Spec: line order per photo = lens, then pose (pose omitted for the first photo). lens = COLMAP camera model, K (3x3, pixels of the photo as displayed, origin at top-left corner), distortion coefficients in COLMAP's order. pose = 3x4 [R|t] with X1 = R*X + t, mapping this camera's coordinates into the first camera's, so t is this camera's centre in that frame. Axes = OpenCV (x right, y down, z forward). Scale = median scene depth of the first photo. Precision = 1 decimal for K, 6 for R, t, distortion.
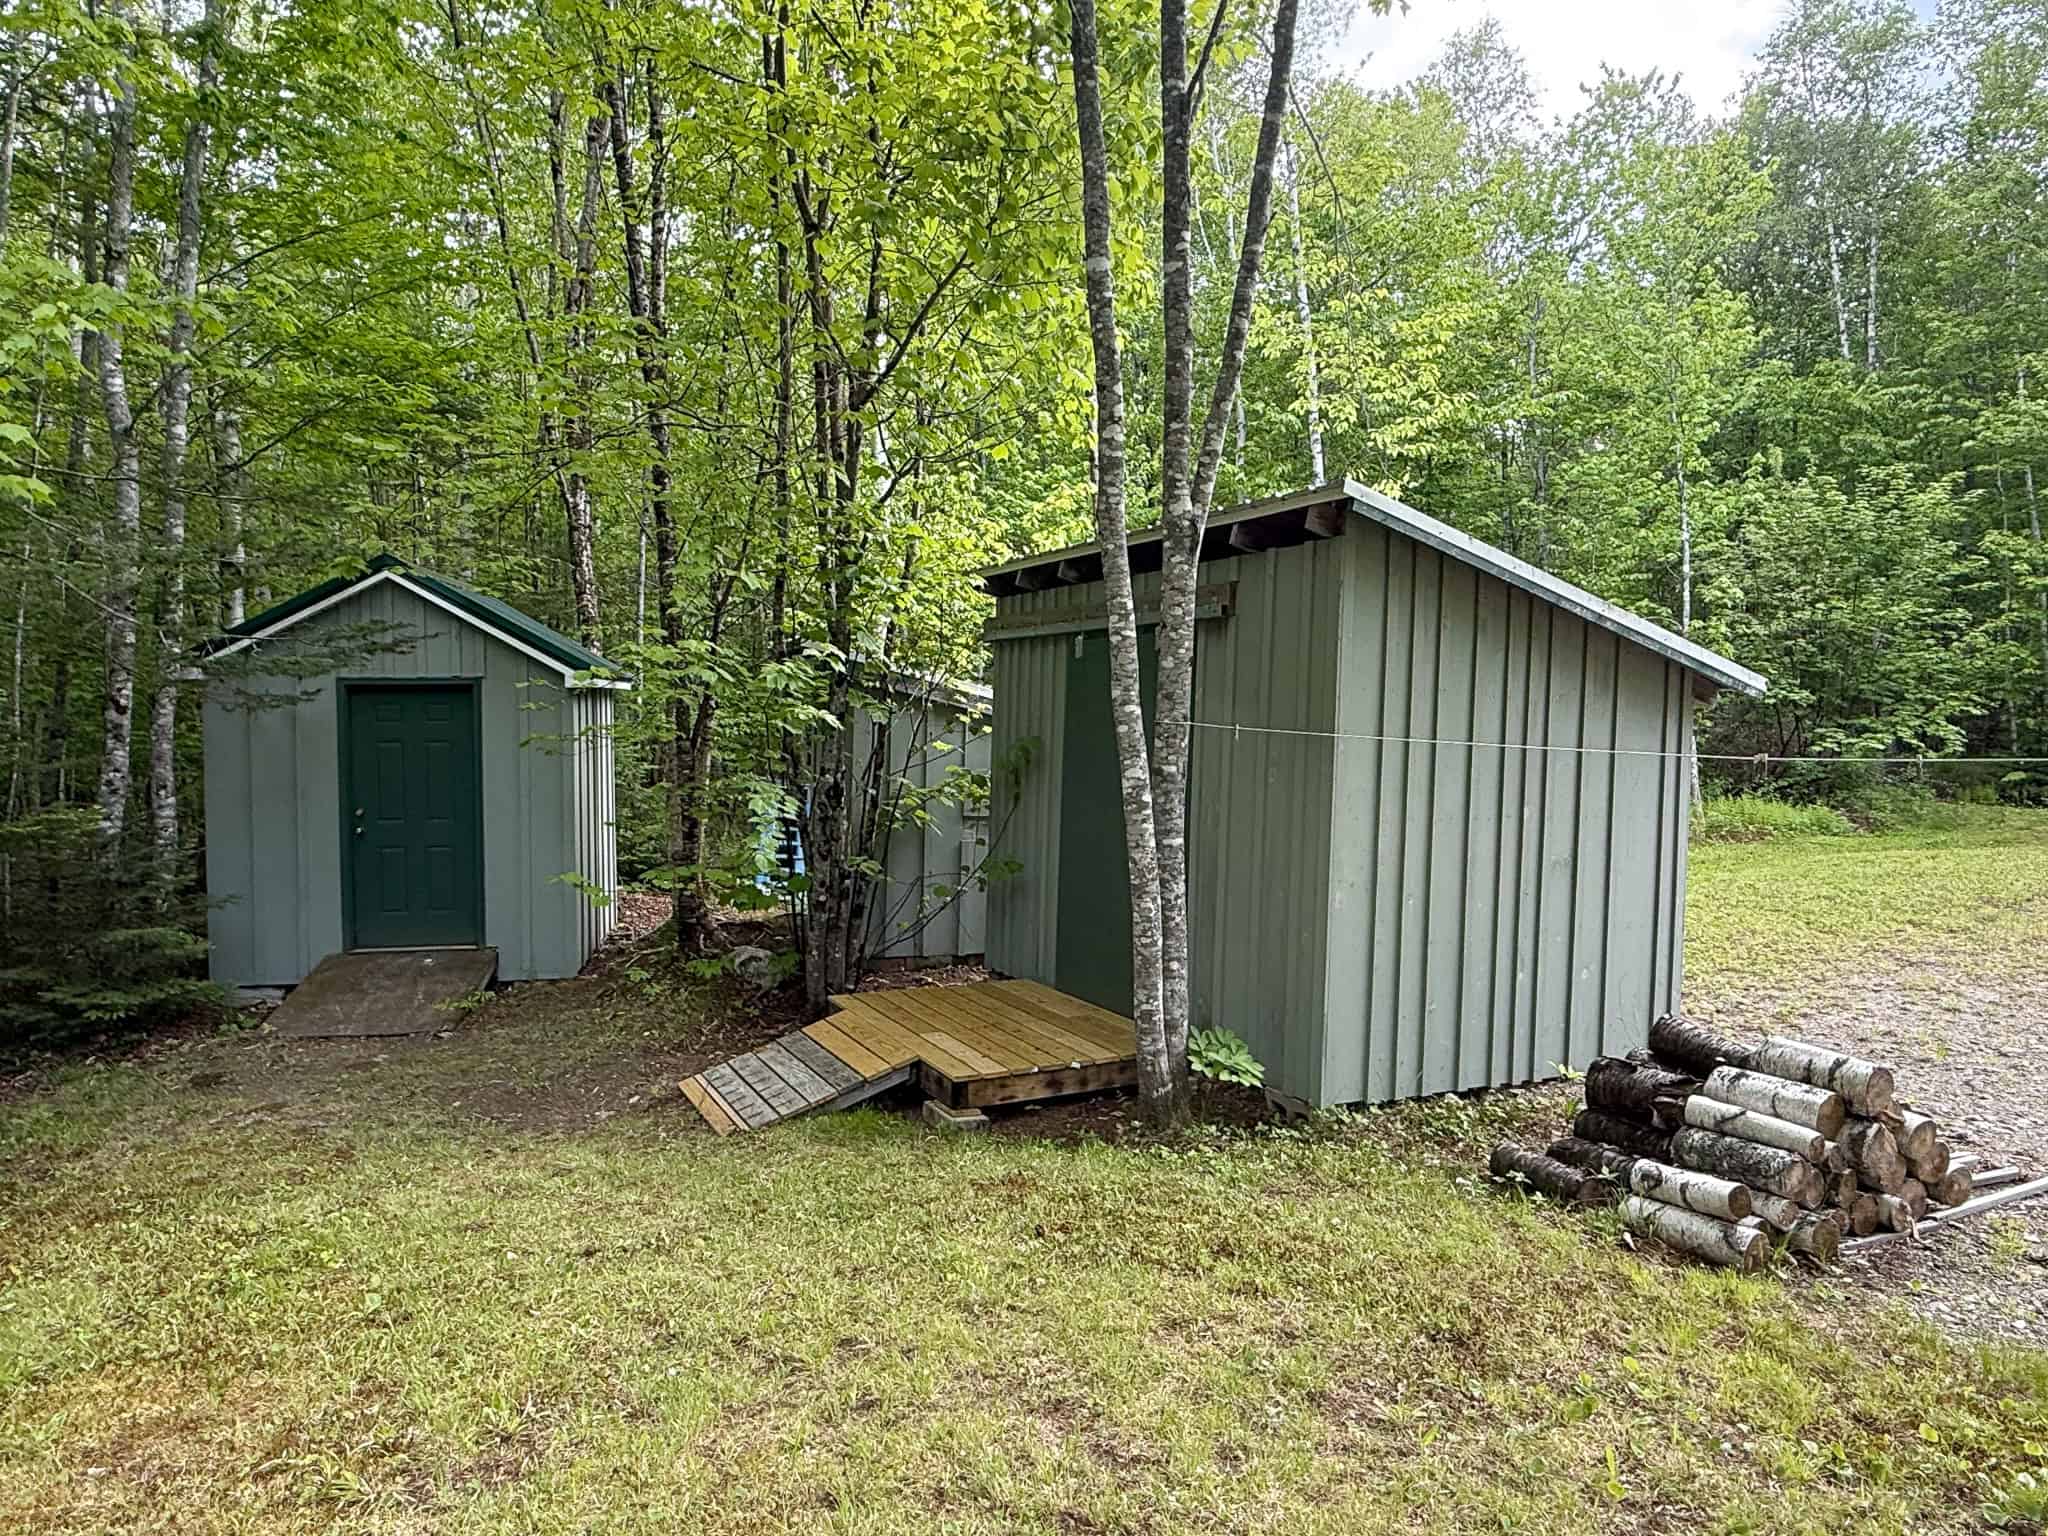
lens RADIAL K [[1235.4, 0, 1028.0], [0, 1235.4, 782.1], [0, 0, 1]] dist [-0.001301, -0.002530]
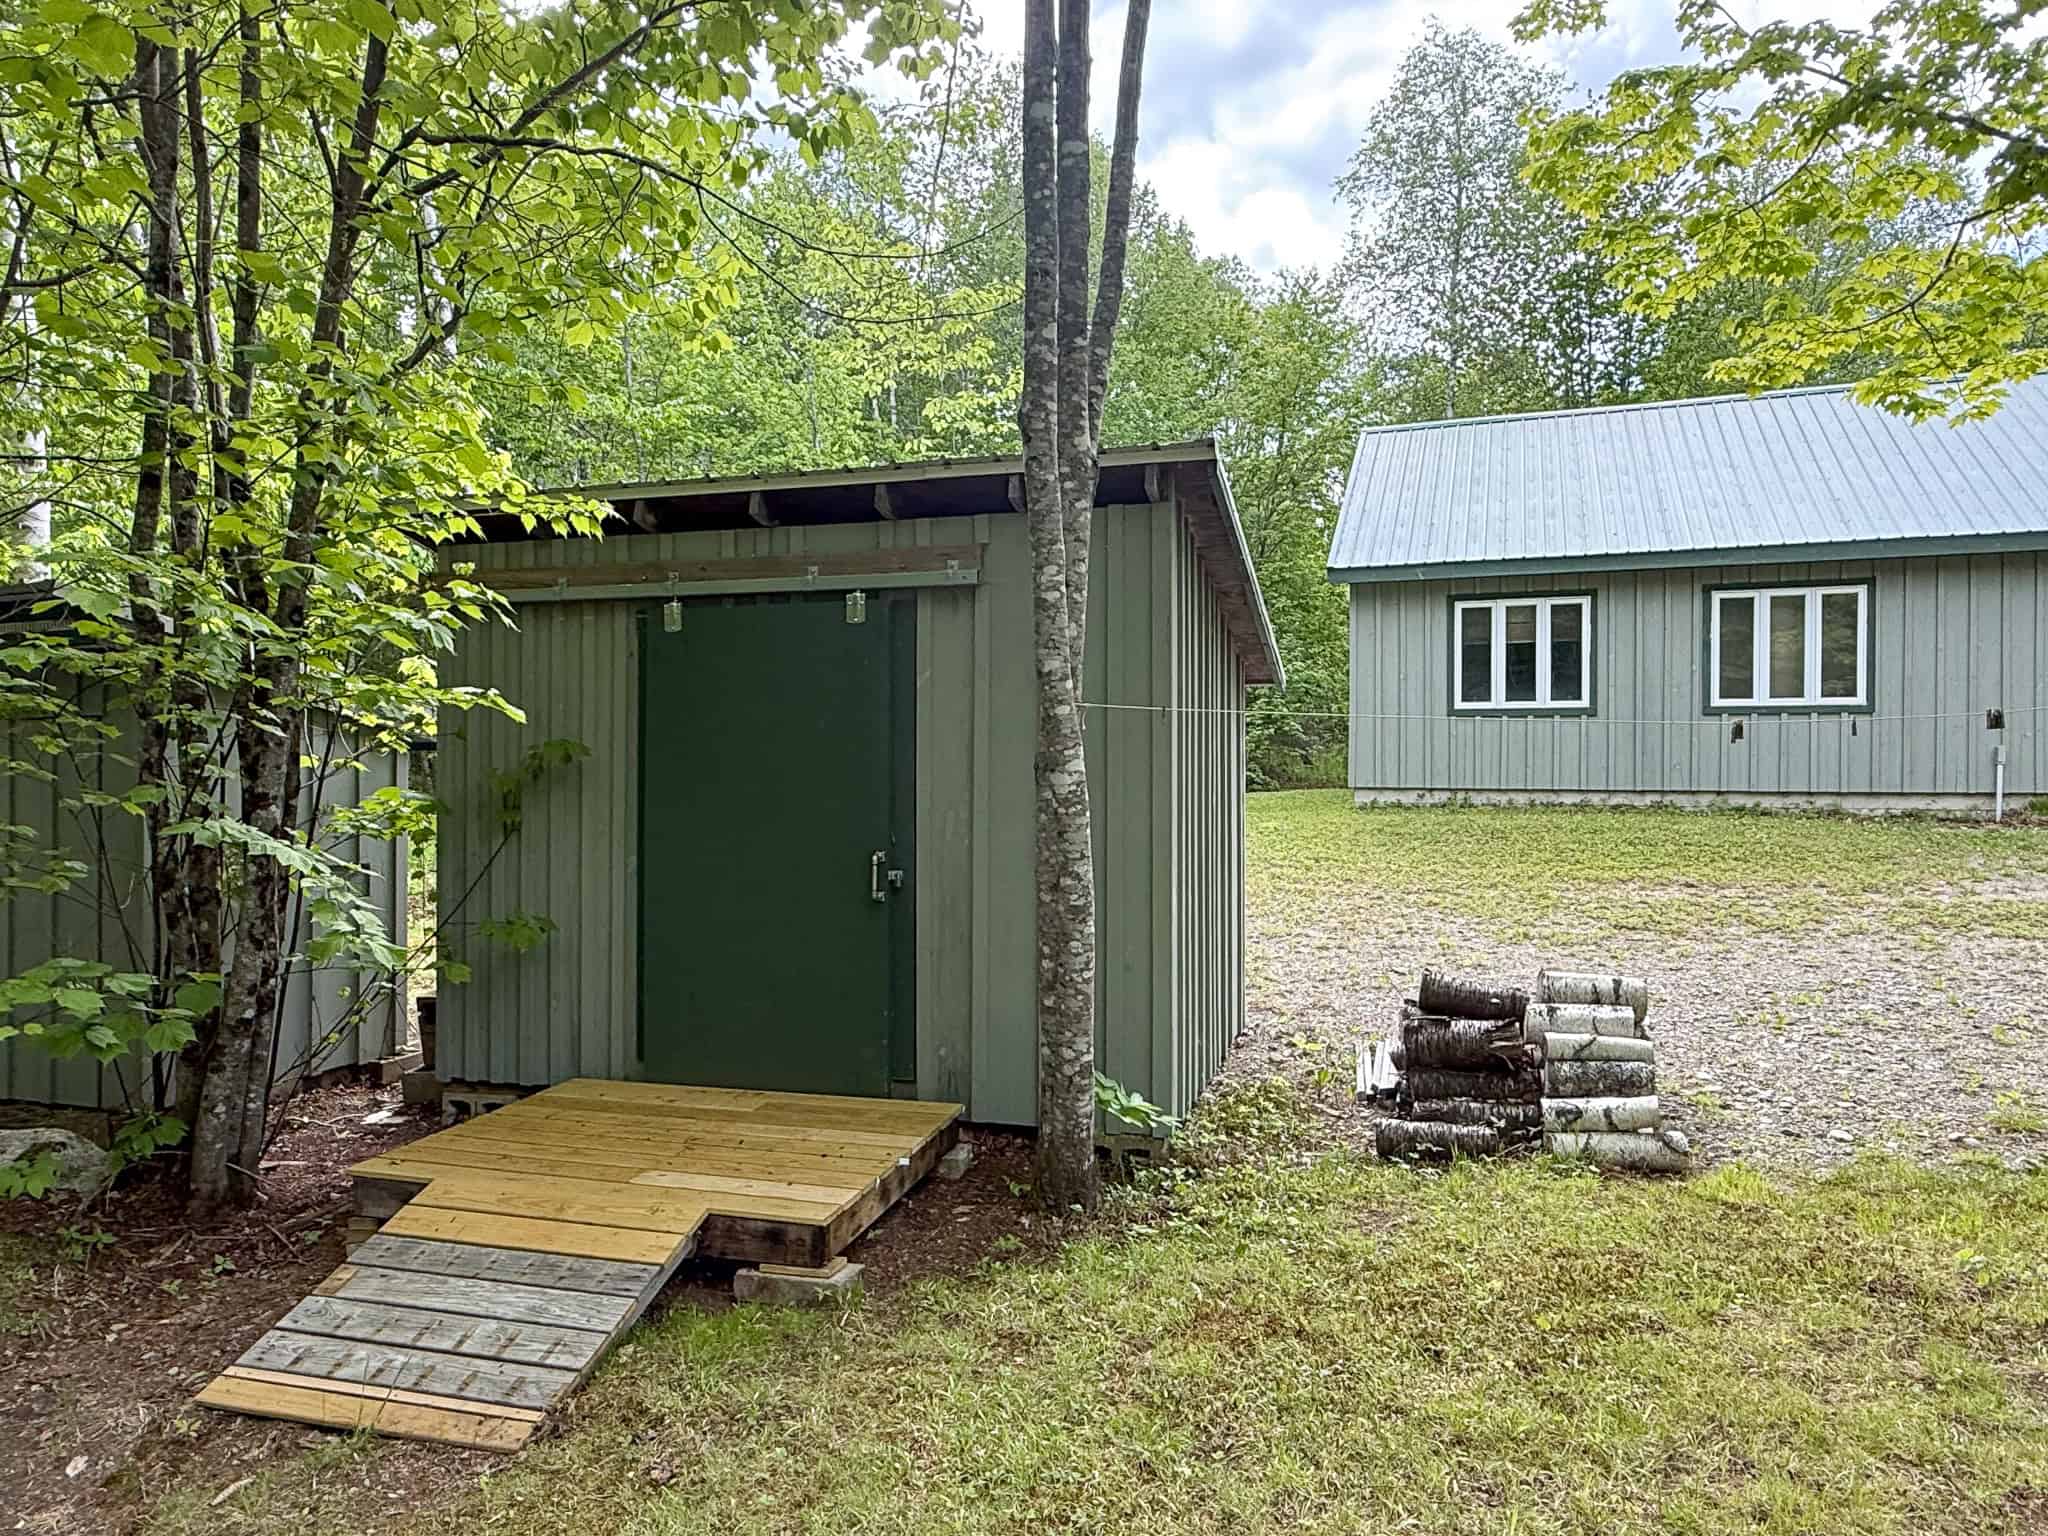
lens RADIAL K [[1235.4, 0, 1023.3], [0, 1235.4, 762.7], [0, 0, 1]] dist [-0.001301, -0.002530]
pose [[0.696019, -0.015301, 0.717861, -0.445572], [0.051684, 0.998247, -0.028834, 0.014012], [-0.716161, 0.057171, 0.695590, 0.418450]]
